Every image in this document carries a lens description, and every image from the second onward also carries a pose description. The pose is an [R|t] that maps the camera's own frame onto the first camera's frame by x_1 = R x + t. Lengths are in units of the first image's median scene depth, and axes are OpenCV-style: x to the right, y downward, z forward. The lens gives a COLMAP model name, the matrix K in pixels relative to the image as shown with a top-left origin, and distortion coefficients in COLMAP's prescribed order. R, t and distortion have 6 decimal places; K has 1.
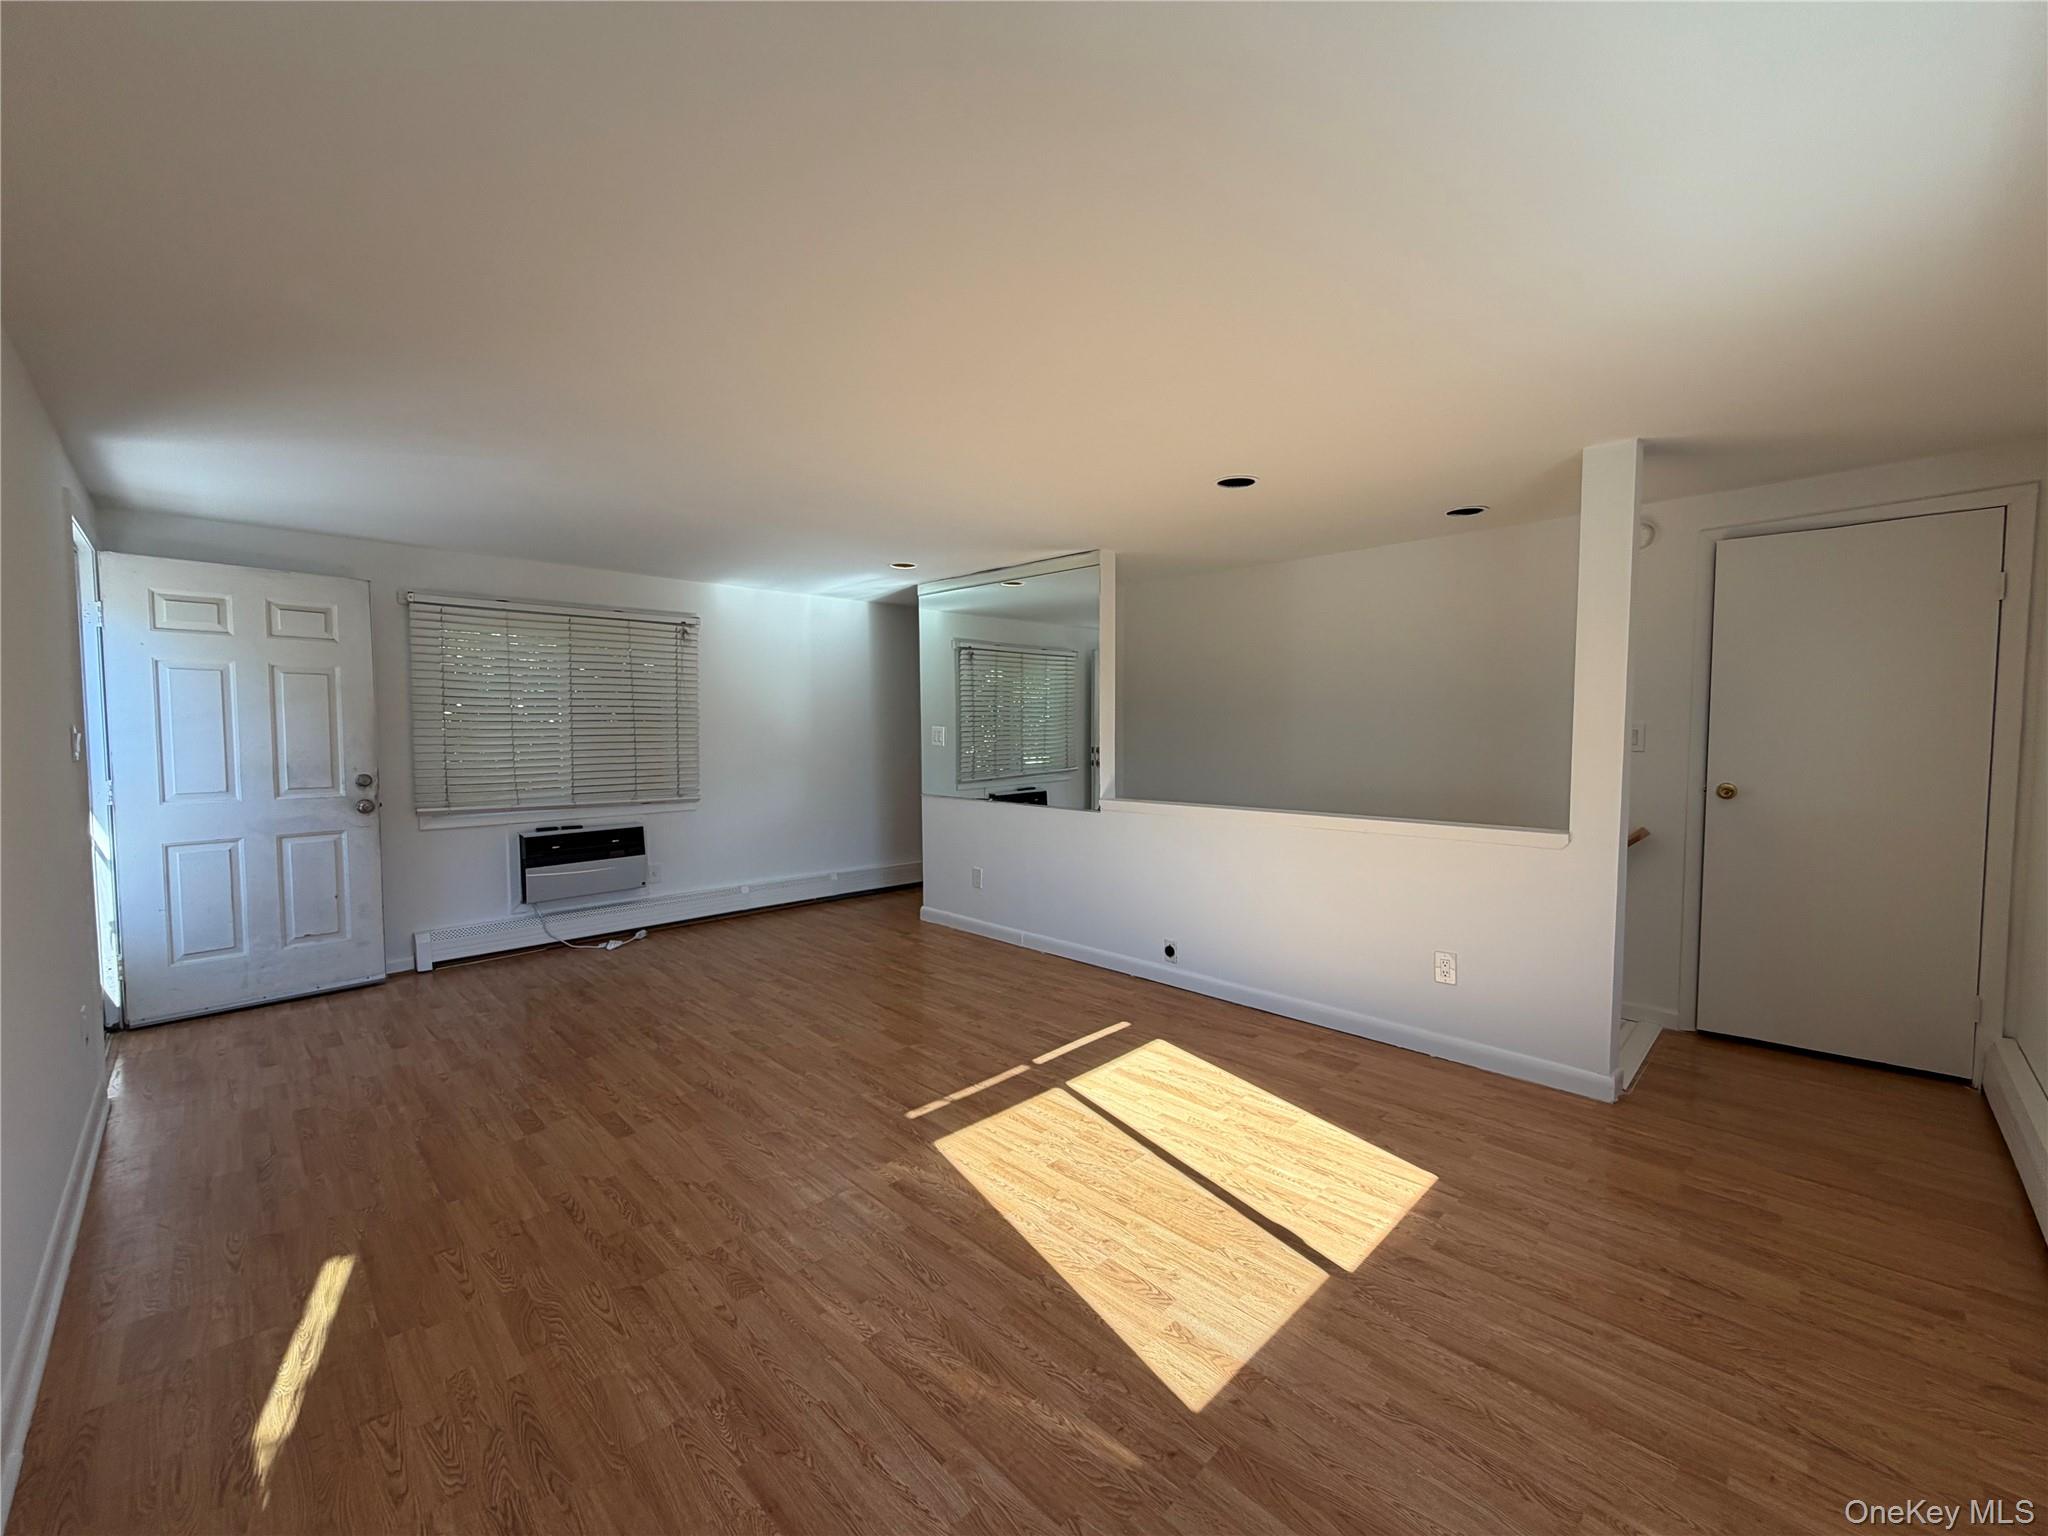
lens RADIAL K [[812.3, 0, 1024.0], [0, 812.3, 768.0], [0, 0, 1]] dist [-0.001310, -0.000244]
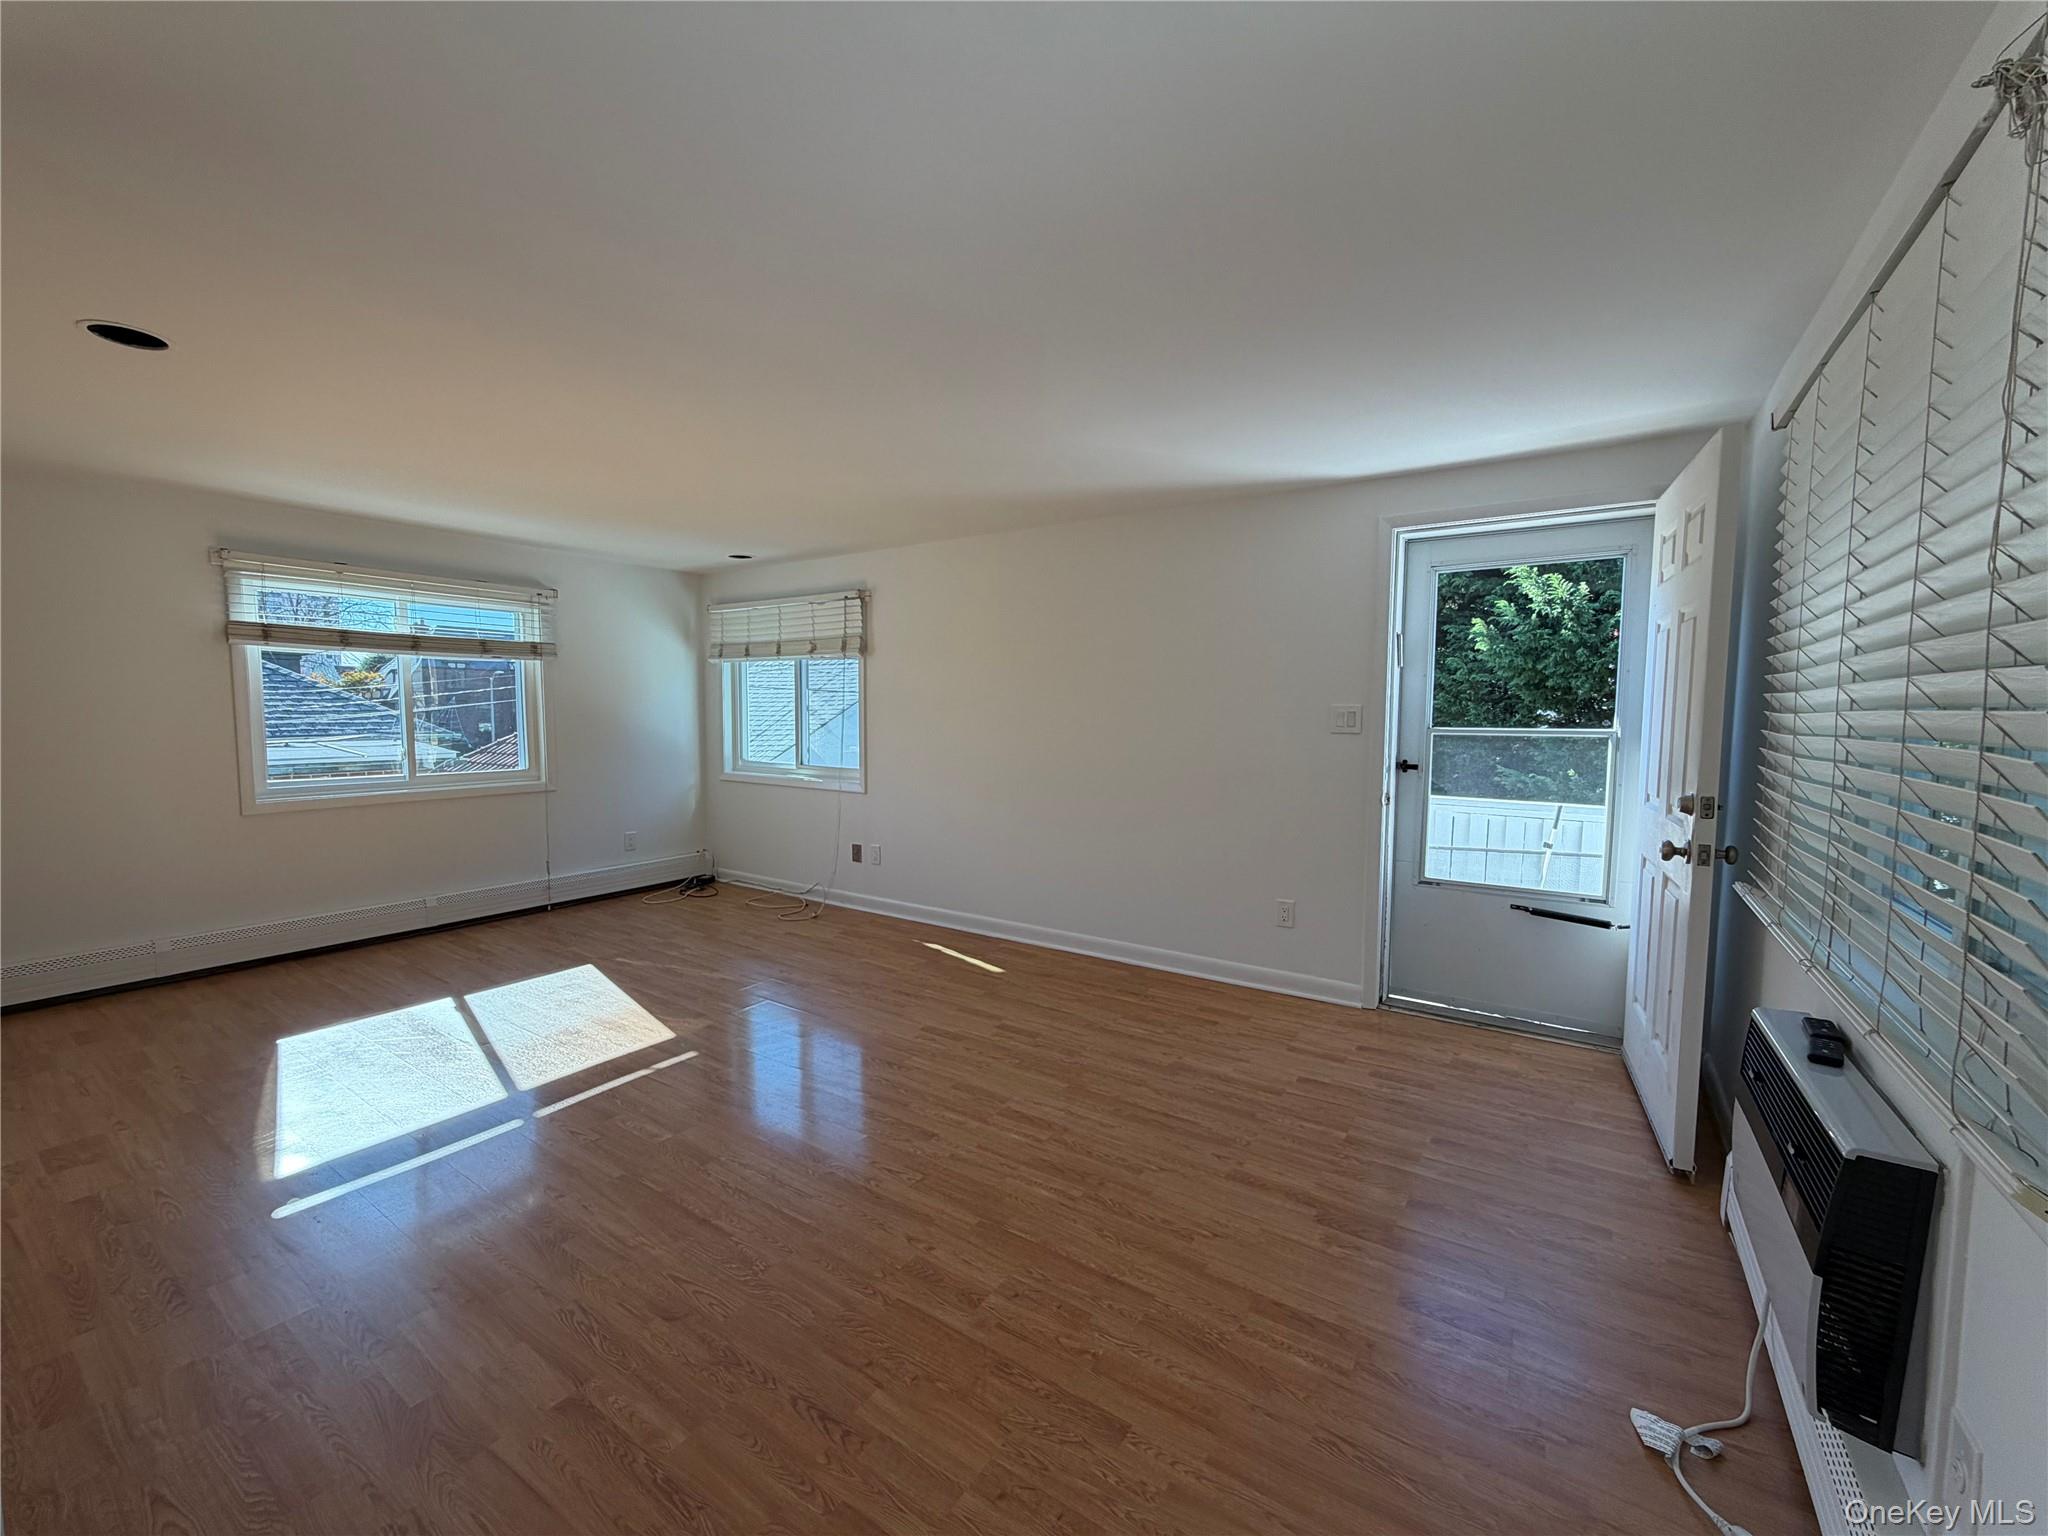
lens RADIAL K [[823.6, 0, 1014.5], [0, 823.6, 768.9], [0, 0, 1]] dist [0.001060, 0.000105]
pose [[-0.983813, 0.008833, -0.178981, -0.349649], [-0.012981, 0.992648, 0.120342, -0.092279], [0.178728, 0.120717, -0.976465, 1.941505]]
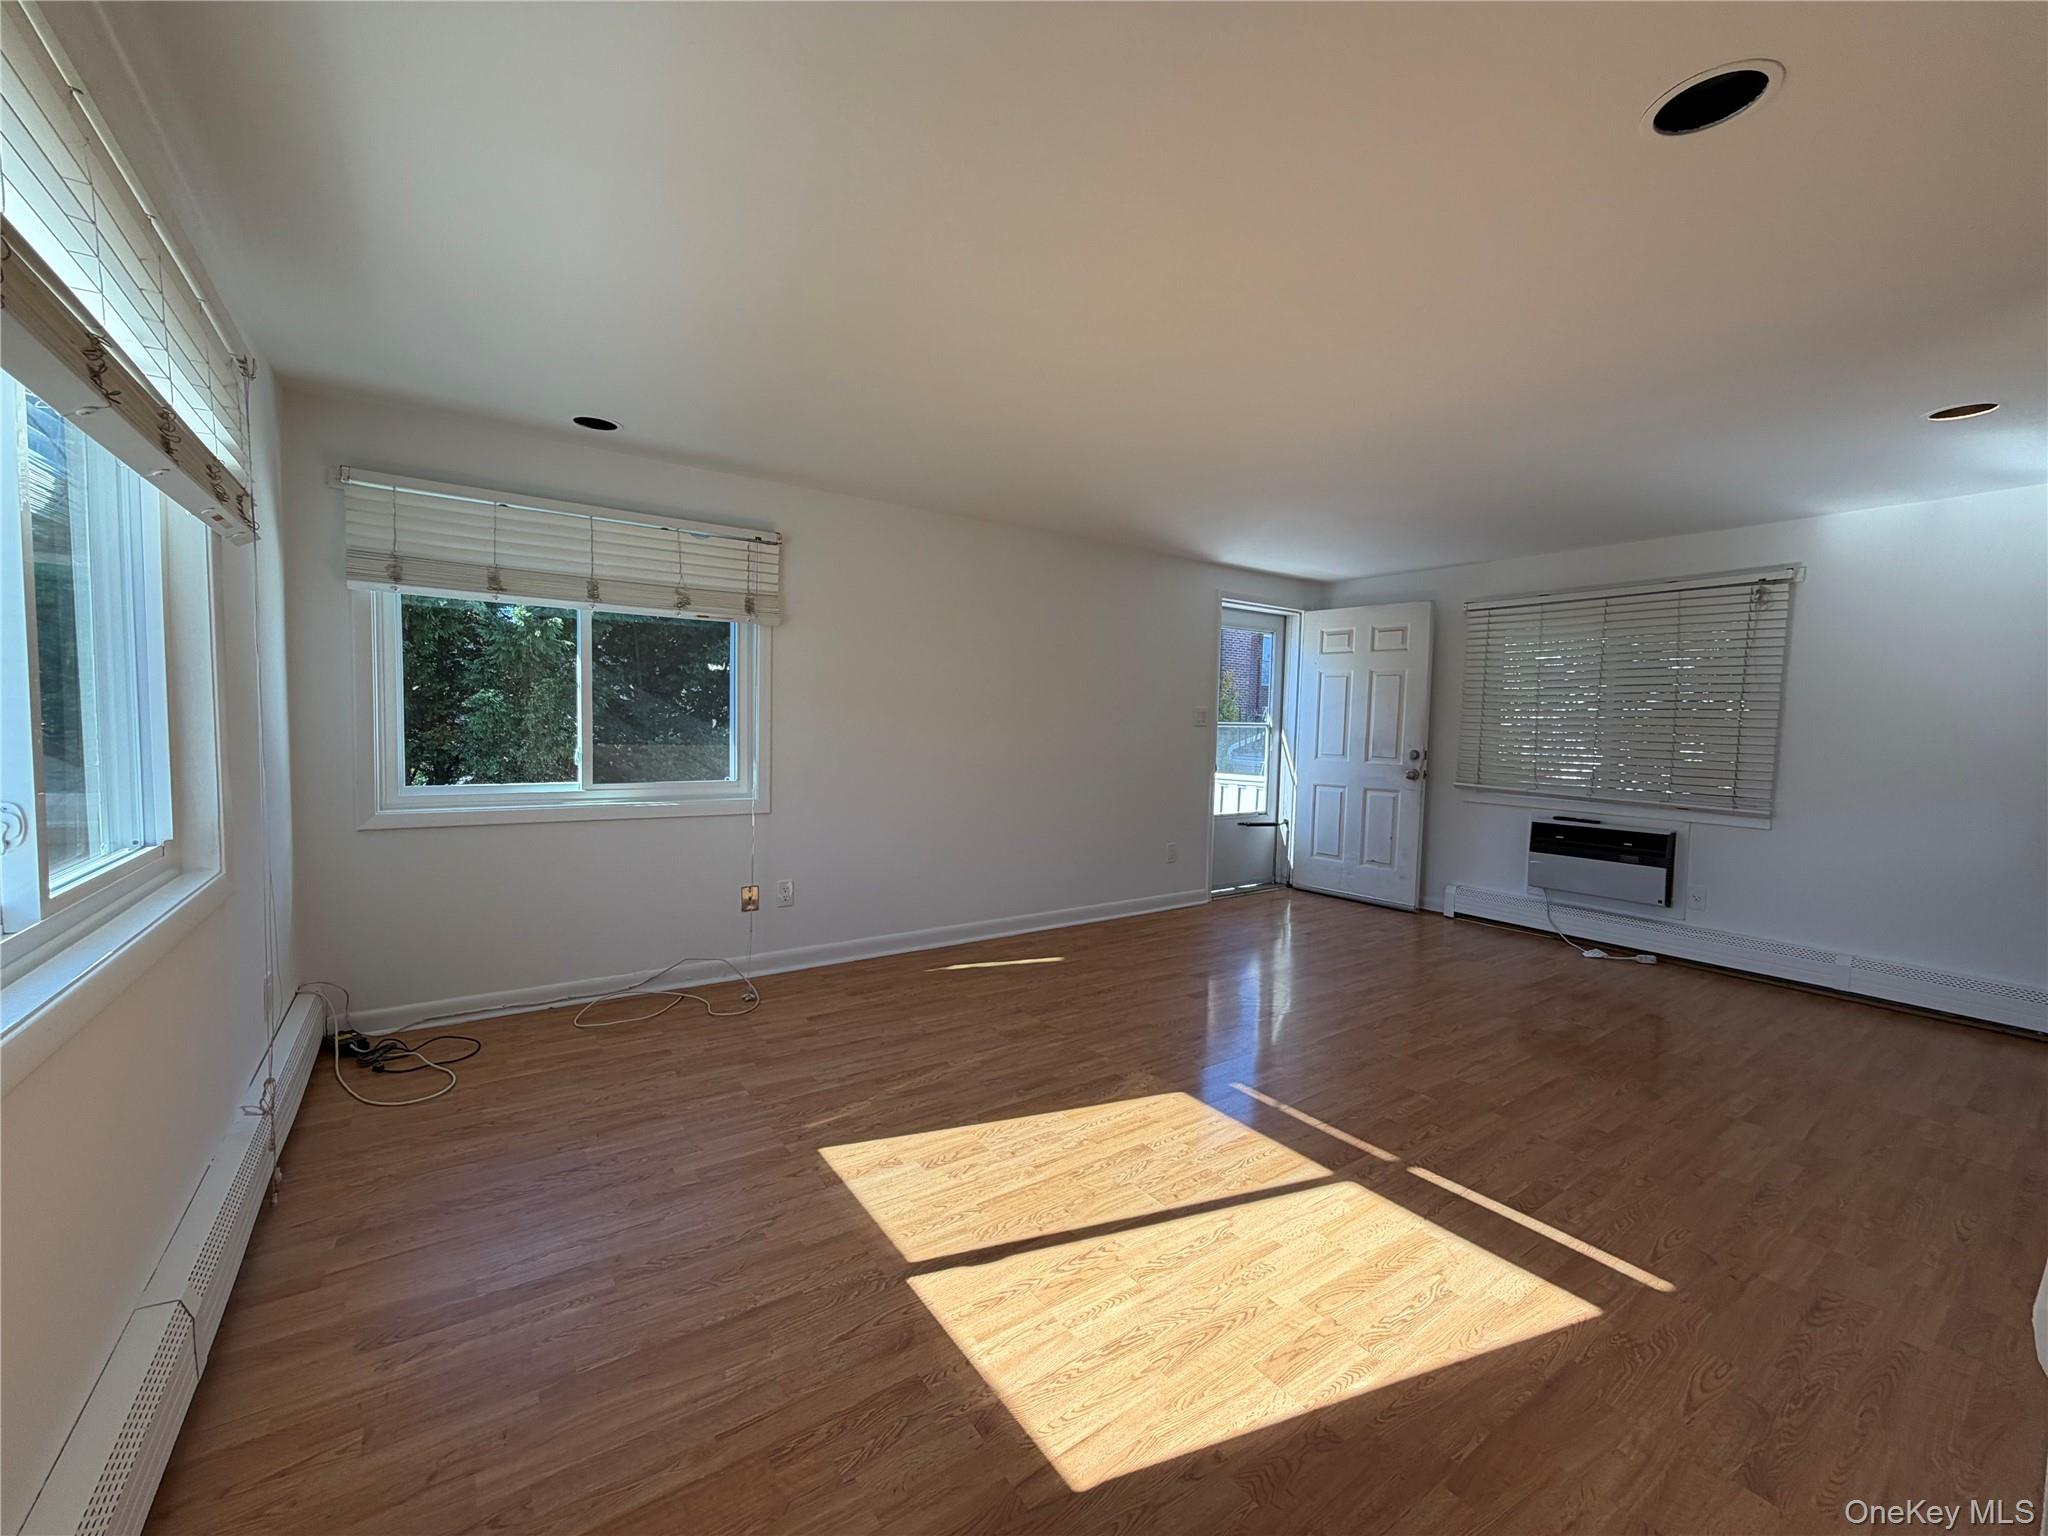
lens RADIAL K [[823.6, 0, 1014.5], [0, 823.6, 768.9], [0, 0, 1]] dist [0.001060, 0.000105]
pose [[-0.174828, 0.058125, -0.982882, 0.808594], [-0.071896, 0.994837, 0.071621, -0.014415], [0.981970, 0.083187, -0.169747, 0.789782]]
